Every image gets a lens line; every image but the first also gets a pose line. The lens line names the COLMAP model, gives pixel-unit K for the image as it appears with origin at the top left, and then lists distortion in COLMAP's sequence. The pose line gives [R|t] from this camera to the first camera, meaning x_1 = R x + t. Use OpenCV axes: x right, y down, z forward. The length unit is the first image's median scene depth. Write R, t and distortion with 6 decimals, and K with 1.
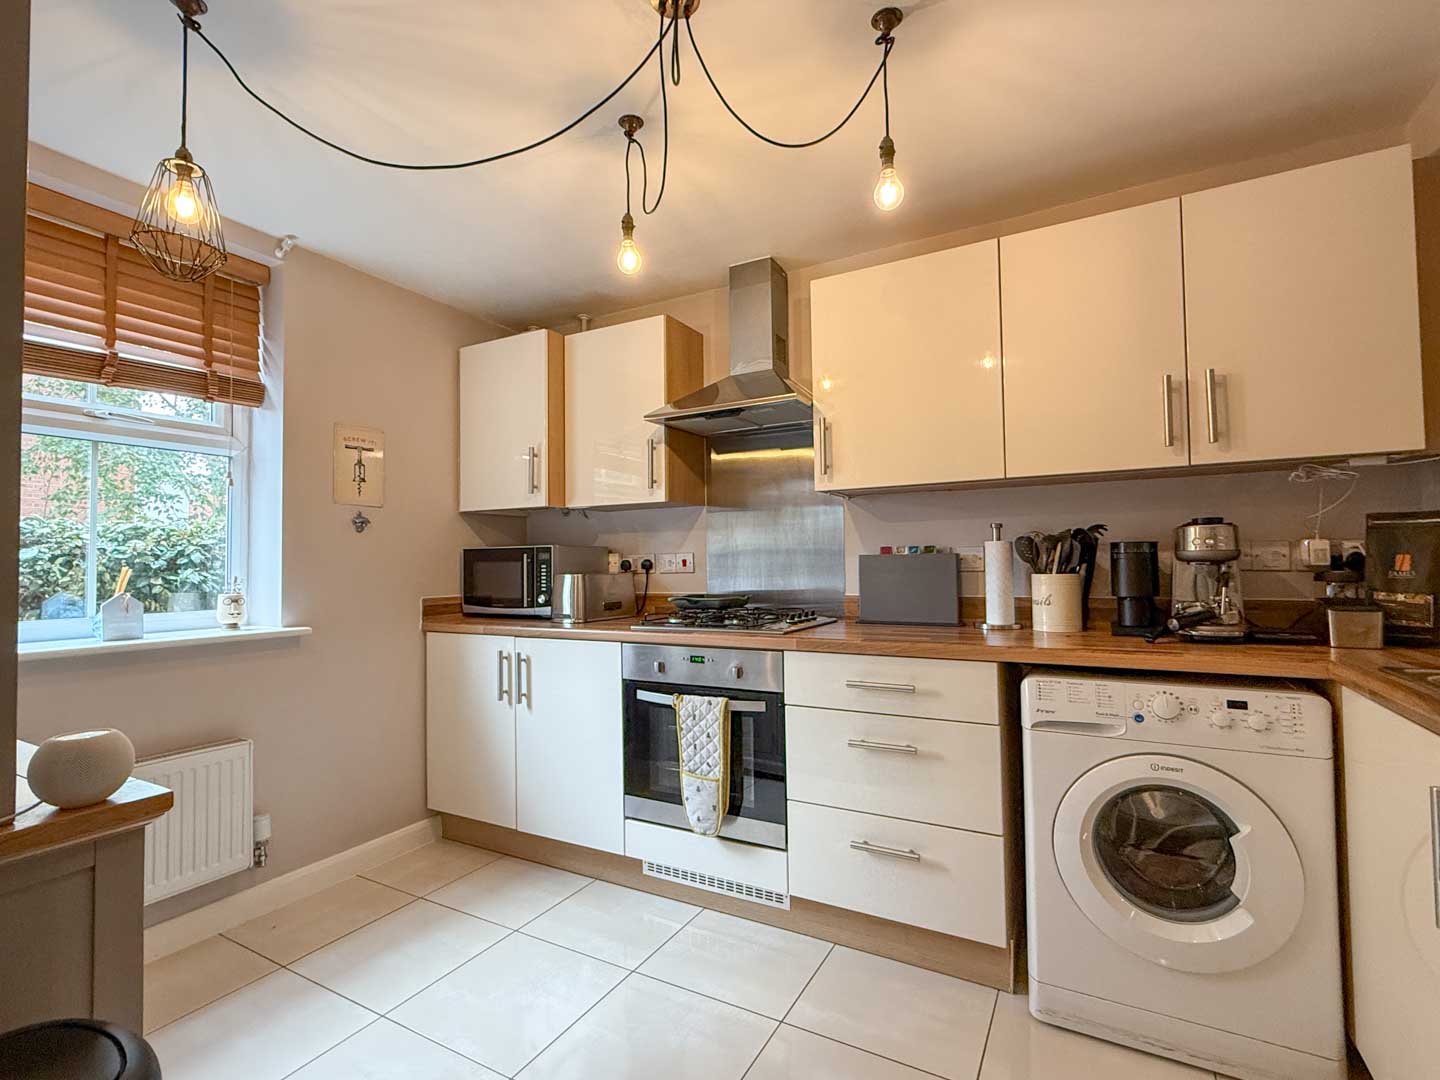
lens RADIAL K [[673.5, 0, 720.0], [0, 673.5, 540.0], [0, 0, 1]] dist [-0.000753, -0.000228]
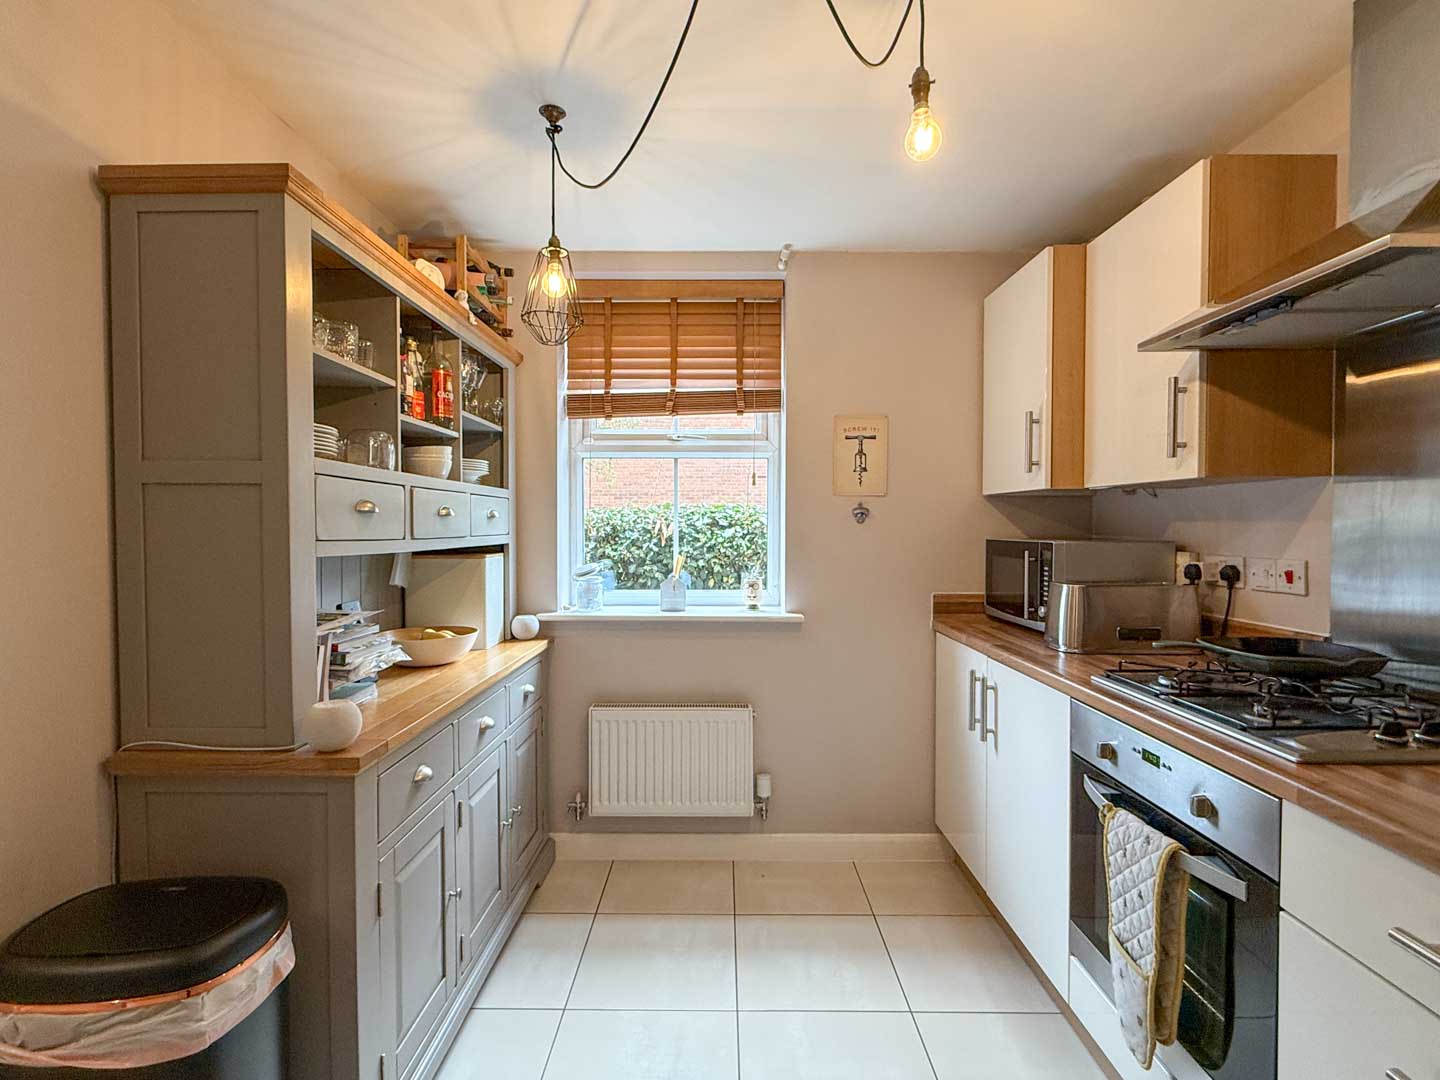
lens RADIAL K [[697.0, 0, 720.0], [0, 697.0, 540.0], [0, 0, 1]] dist [-0.004589, -0.000954]
pose [[0.482107, 0.032637, -0.875504, 0.257329], [0.021301, 0.998574, 0.048954, -0.040814], [0.875853, -0.042250, 0.480724, 0.325814]]
